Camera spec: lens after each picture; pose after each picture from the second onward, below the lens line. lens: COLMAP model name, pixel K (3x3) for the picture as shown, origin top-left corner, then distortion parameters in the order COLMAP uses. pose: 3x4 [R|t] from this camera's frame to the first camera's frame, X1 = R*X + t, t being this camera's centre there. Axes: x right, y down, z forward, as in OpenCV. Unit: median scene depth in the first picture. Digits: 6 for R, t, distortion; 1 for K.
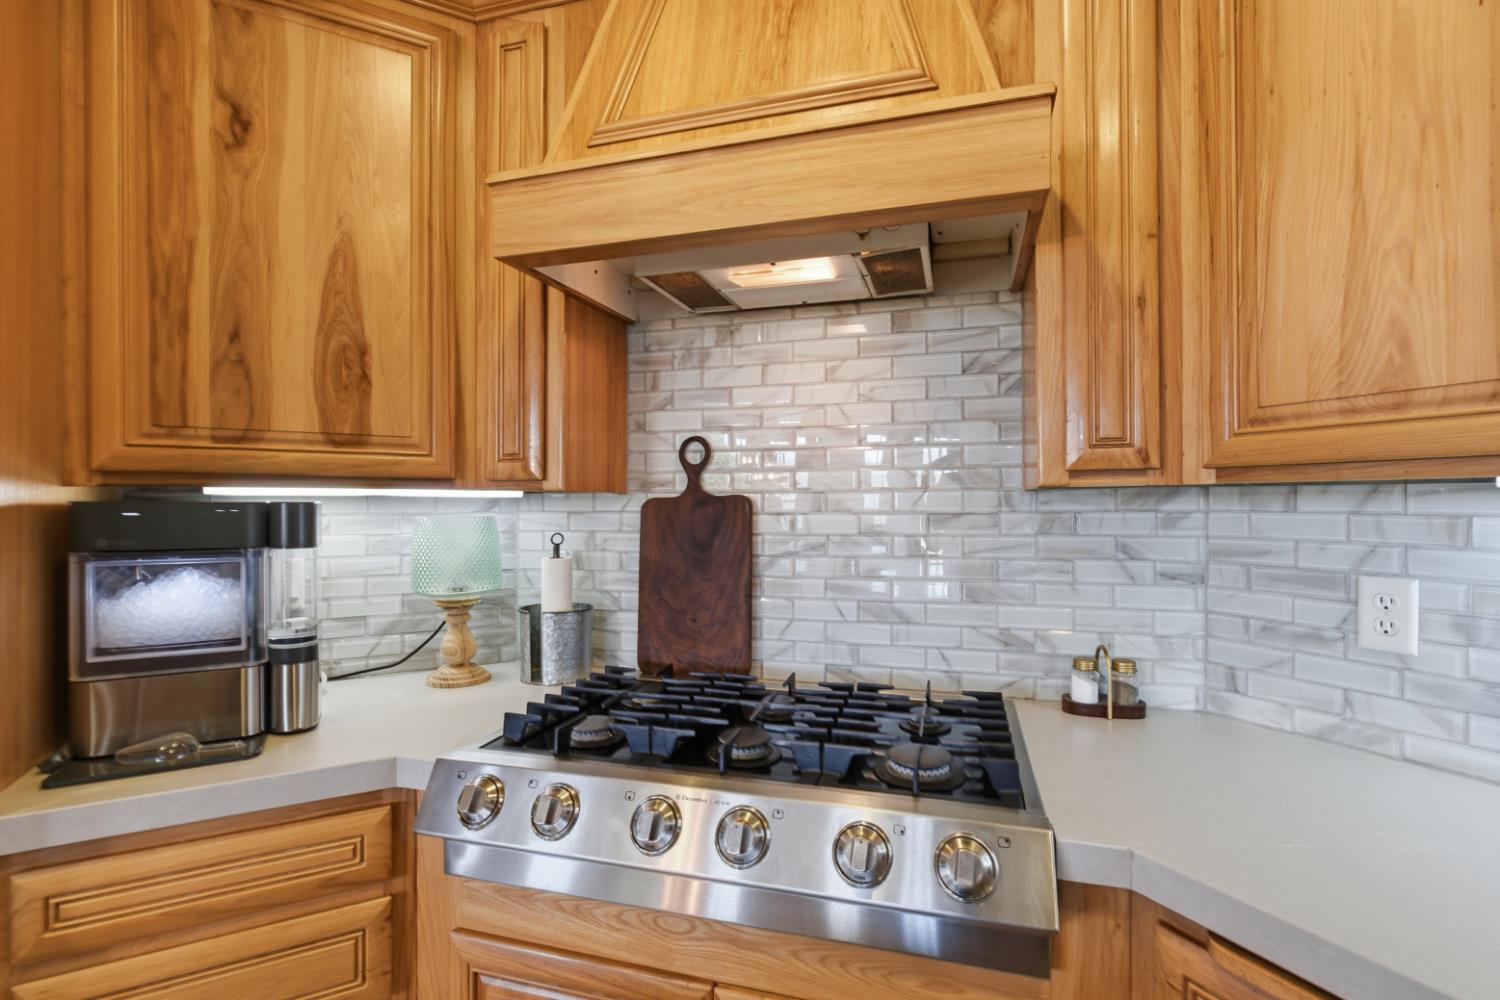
lens RADIAL K [[681.3, 0, 756.8], [0, 681.3, 508.1], [0, 0, 1]] dist [-0.000359, 0.000434]
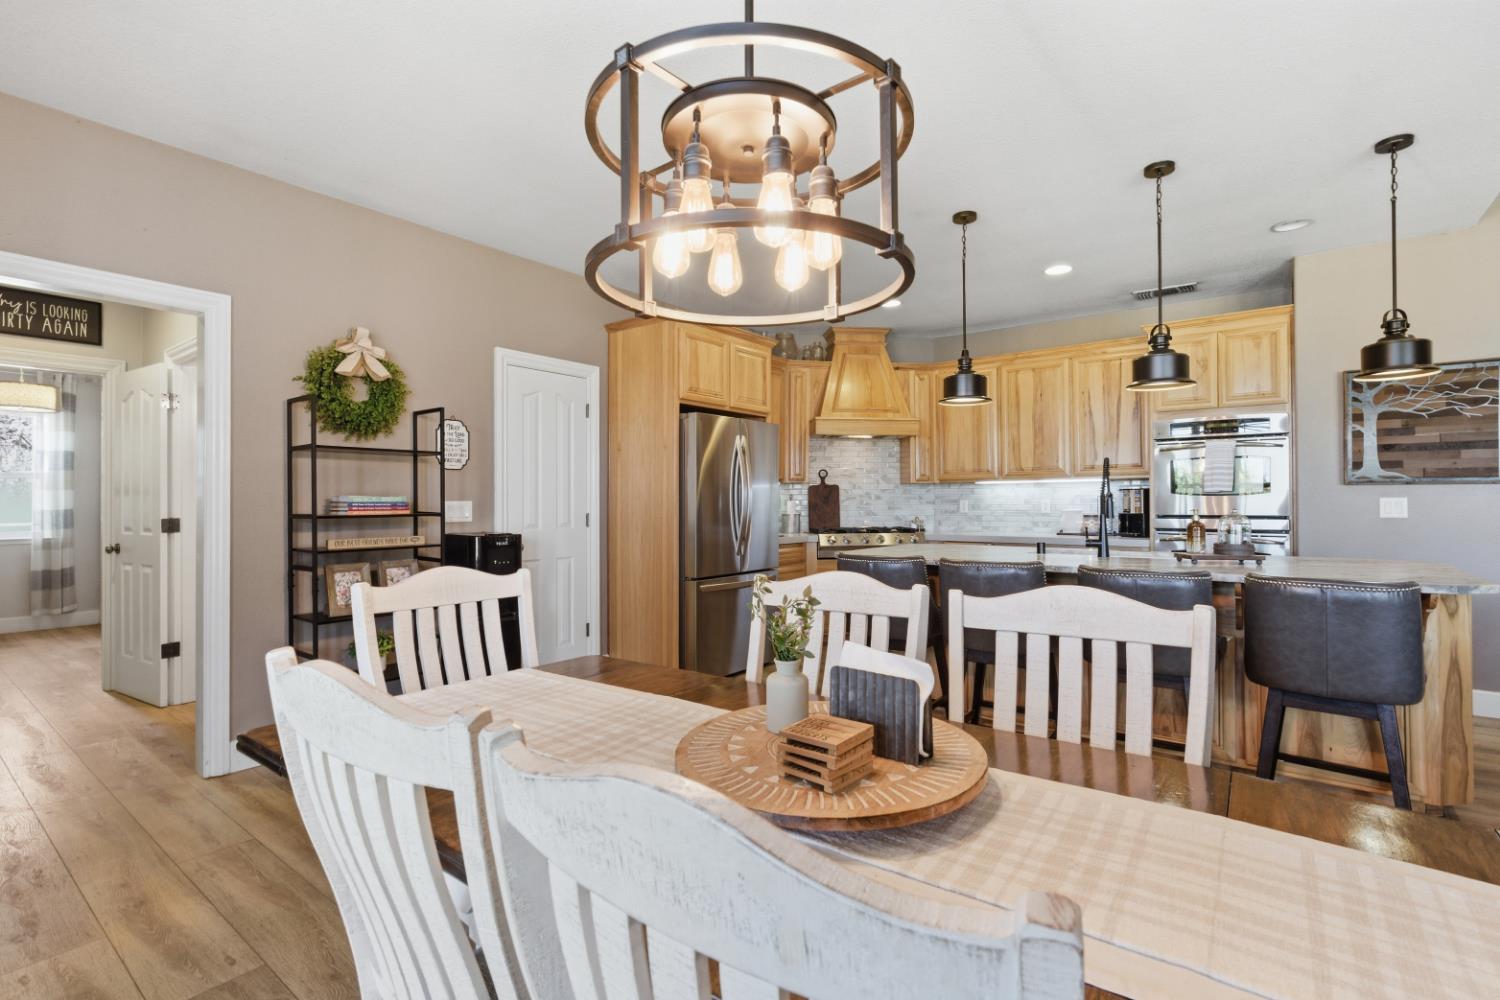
lens RADIAL K [[713.9, 0, 743.3], [0, 713.9, 497.8], [0, 0, 1]] dist [-0.001731, -0.000642]
pose [[0.912388, 0.001403, 0.409324, -2.418759], [0.004023, 0.999915, -0.012395, 0.115291], [-0.409307, 0.012956, 0.912305, -2.794112]]
